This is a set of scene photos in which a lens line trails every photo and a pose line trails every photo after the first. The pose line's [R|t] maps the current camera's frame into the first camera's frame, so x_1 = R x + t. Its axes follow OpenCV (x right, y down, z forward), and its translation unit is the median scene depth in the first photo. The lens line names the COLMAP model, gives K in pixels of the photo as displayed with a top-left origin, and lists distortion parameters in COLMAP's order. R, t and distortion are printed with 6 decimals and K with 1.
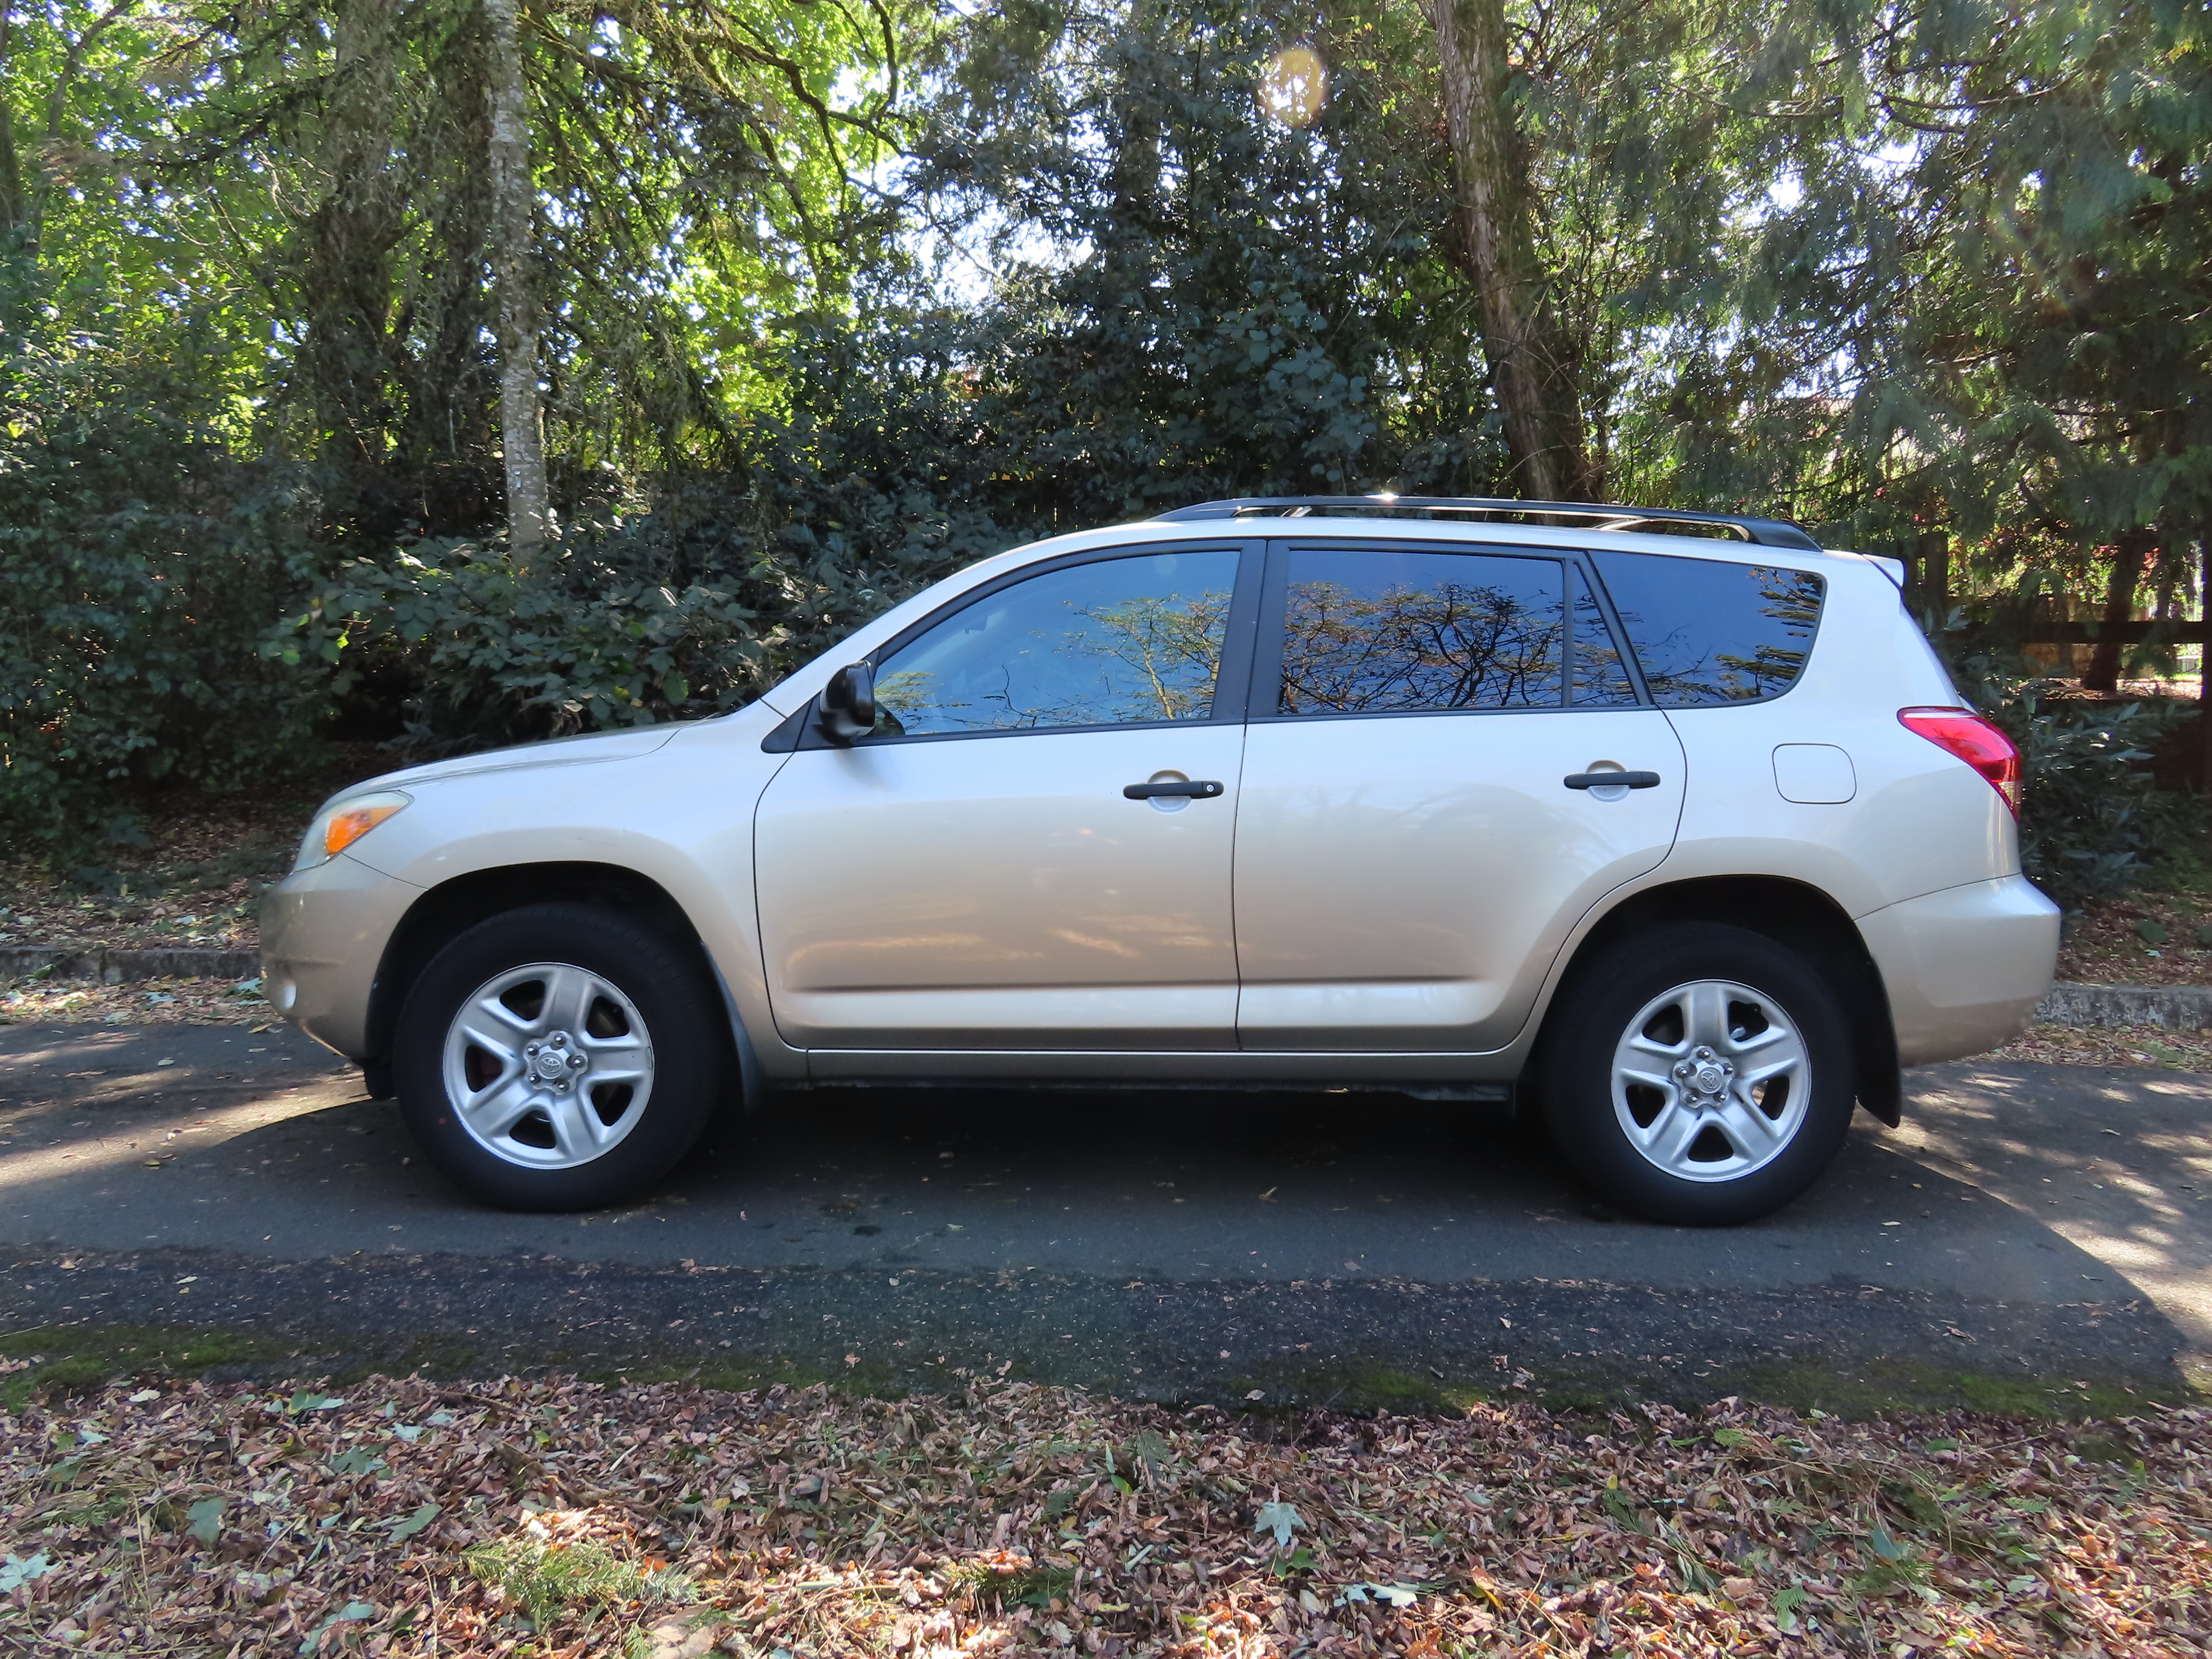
lens RADIAL K [[1580.6, 0, 1116.0], [0, 1580.6, 820.1], [0, 0, 1]] dist [-0.006699, 0.006533]
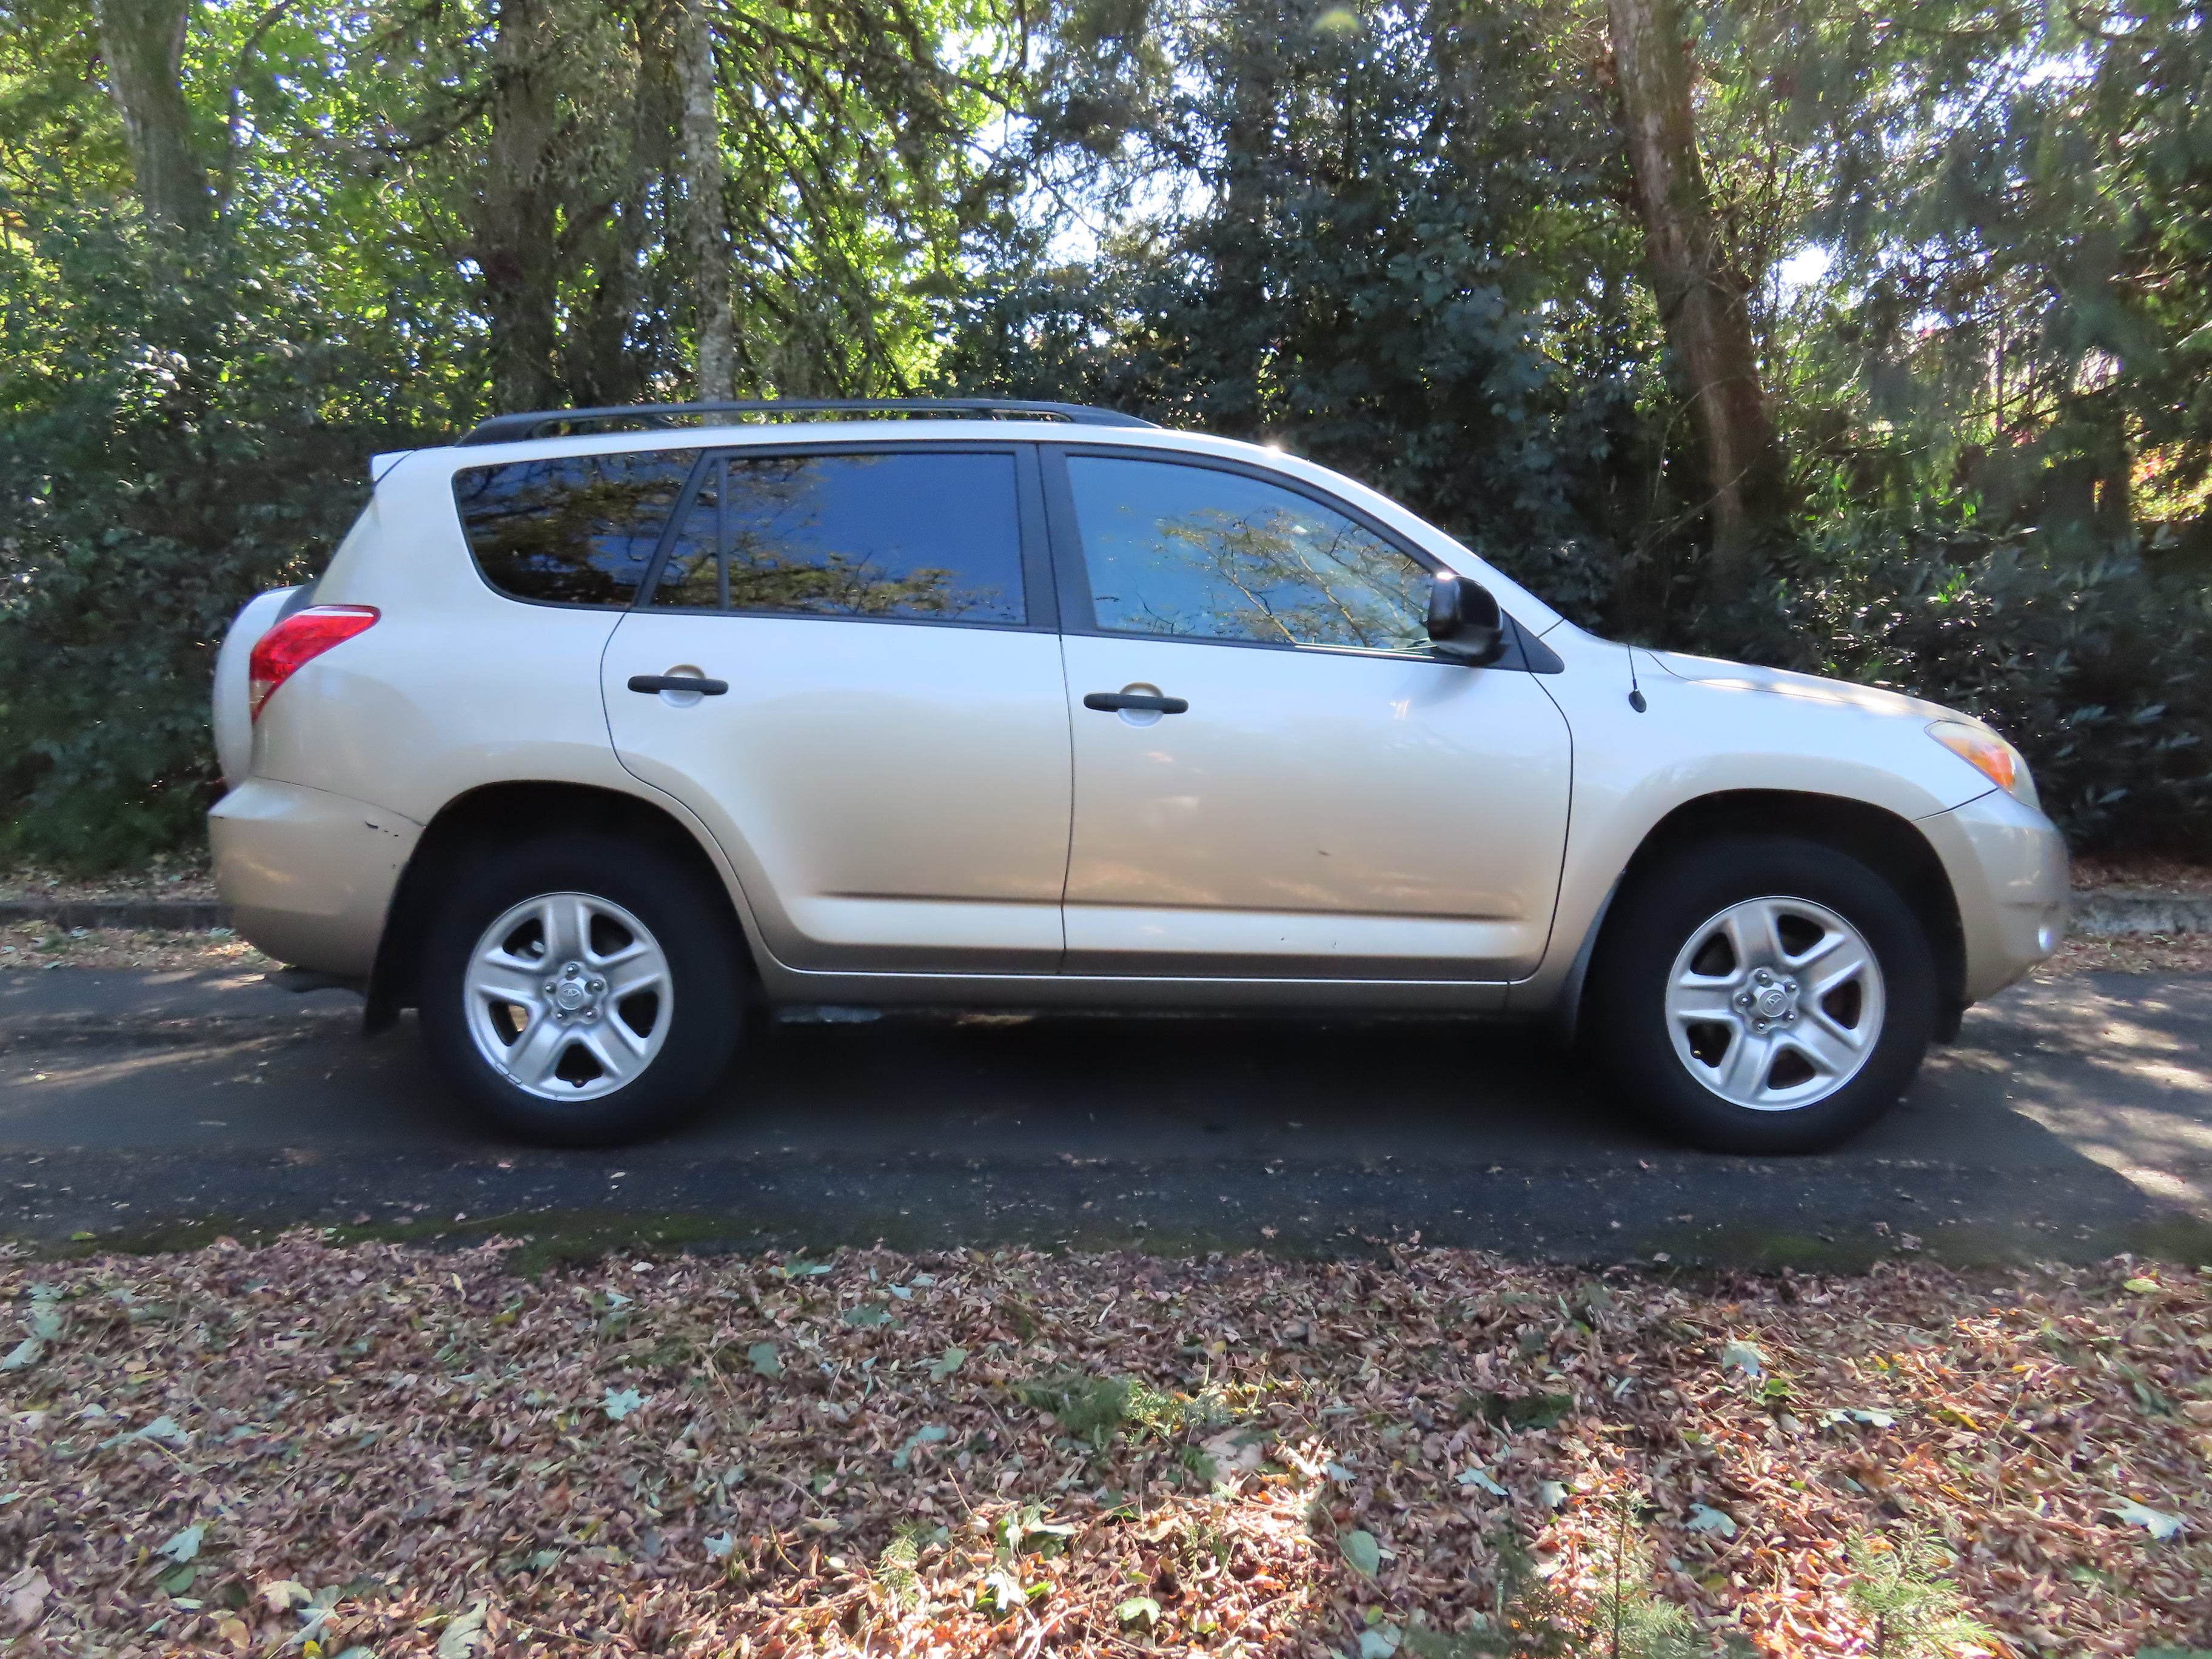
lens RADIAL K [[1580.6, 0, 1092.6], [0, 1580.6, 837.8], [0, 0, 1]] dist [-0.006699, 0.006533]
pose [[0.998767, -0.022429, -0.044295, -0.273213], [0.023742, 0.999287, 0.029351, 0.047476], [0.043605, -0.030366, 0.998587, -0.078179]]
